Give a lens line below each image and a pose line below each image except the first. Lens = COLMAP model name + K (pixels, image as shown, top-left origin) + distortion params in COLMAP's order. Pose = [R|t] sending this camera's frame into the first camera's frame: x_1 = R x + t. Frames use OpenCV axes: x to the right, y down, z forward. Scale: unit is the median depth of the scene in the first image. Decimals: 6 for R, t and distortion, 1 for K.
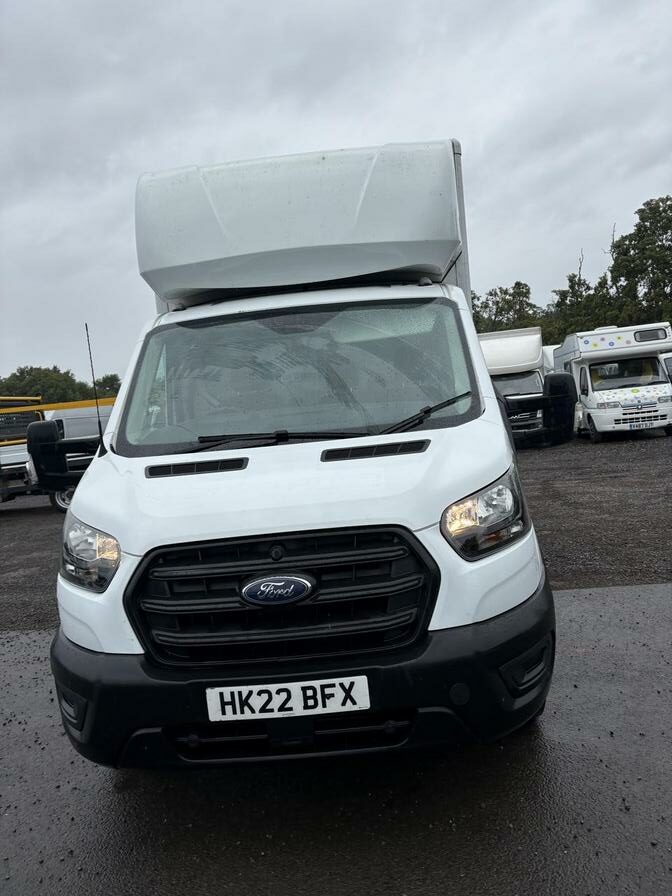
lens RADIAL K [[667.5, 0, 340.0], [0, 667.5, 454.2], [0, 0, 1]] dist [0.015633, 0.007814]
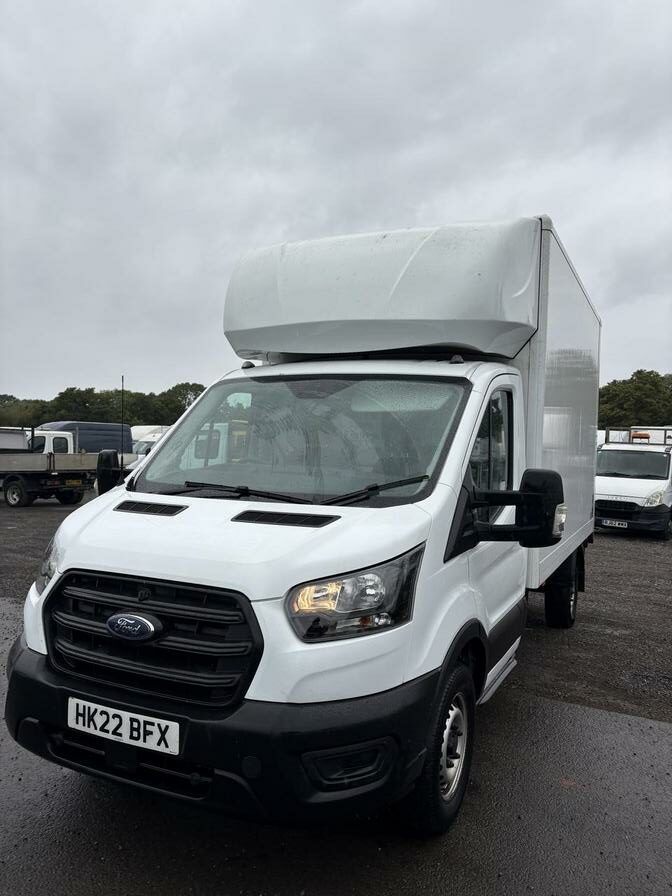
lens RADIAL K [[667.5, 0, 354.3], [0, 667.5, 452.0], [0, 0, 1]] dist [0.015633, 0.007814]
pose [[0.919249, 0.130192, -0.371526, 0.629486], [-0.153355, 0.987608, -0.033358, -0.108752], [0.362579, 0.087640, 0.927823, 0.053396]]
